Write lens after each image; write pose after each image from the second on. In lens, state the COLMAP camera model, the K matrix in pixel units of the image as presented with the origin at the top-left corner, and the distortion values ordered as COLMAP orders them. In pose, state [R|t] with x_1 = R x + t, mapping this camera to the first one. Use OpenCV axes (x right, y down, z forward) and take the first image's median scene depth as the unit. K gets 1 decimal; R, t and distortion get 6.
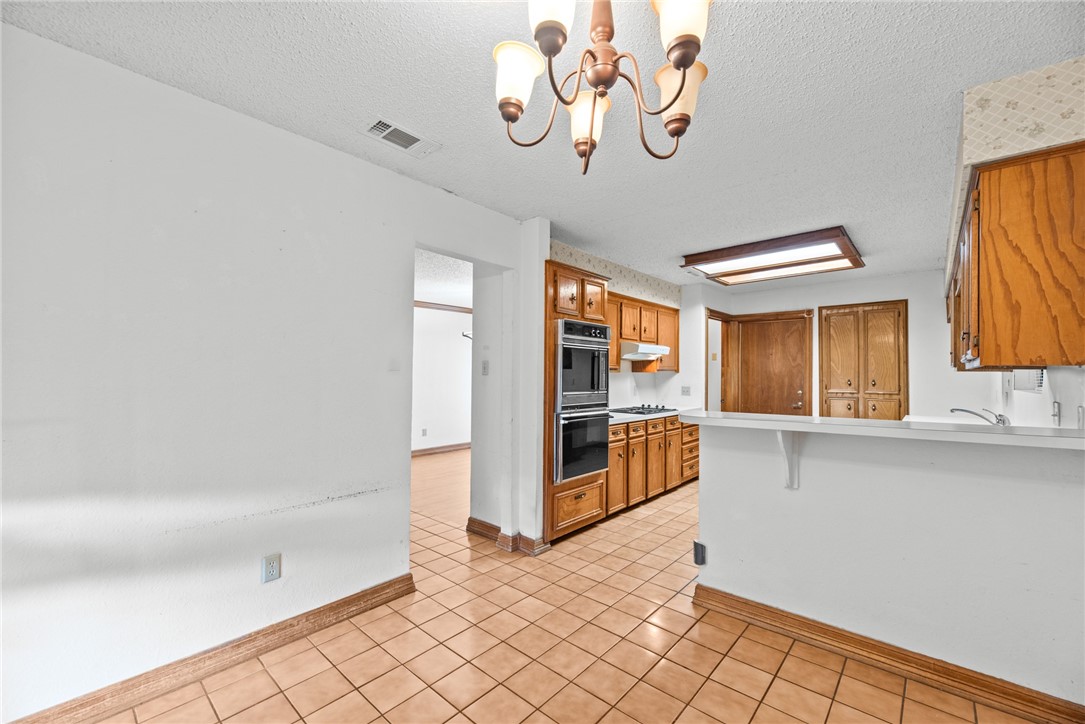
lens RADIAL K [[437.1, 0, 541.6], [0, 437.1, 370.4], [0, 0, 1]] dist [0.002764, -0.000276]
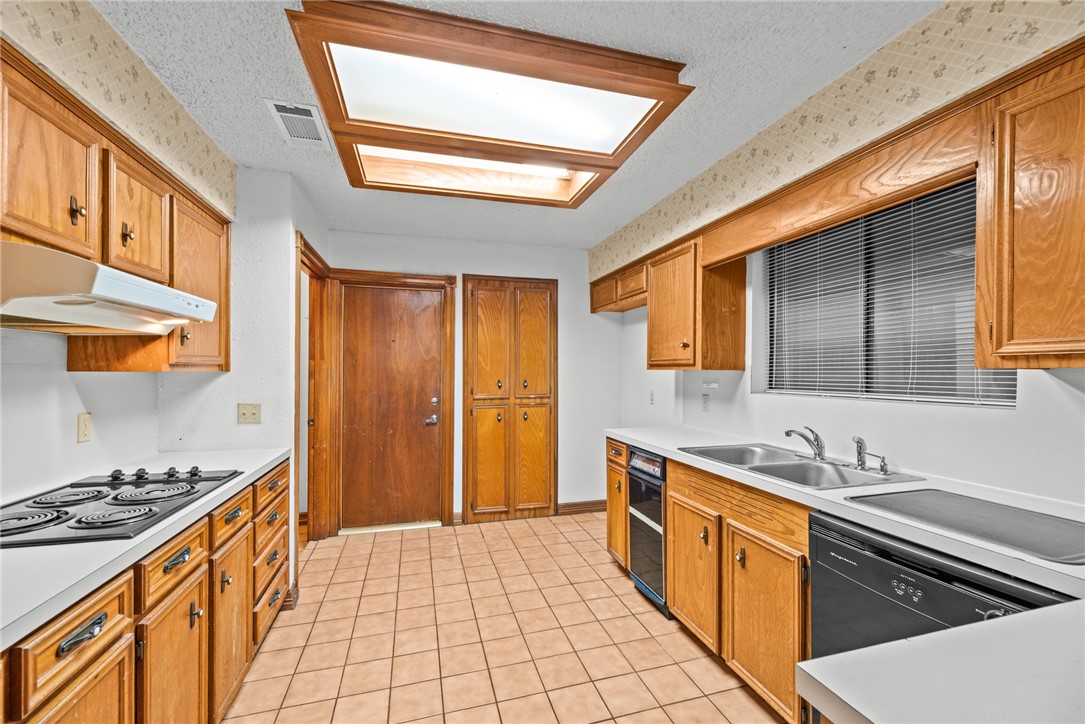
lens RADIAL K [[437.1, 0, 540.1], [0, 437.1, 368.8], [0, 0, 1]] dist [0.002764, -0.000276]
pose [[0.531674, -0.000555, 0.846949, 0.118938], [-0.006061, 0.999972, 0.004460, -0.001135], [-0.846927, -0.007505, 0.531656, 0.535149]]
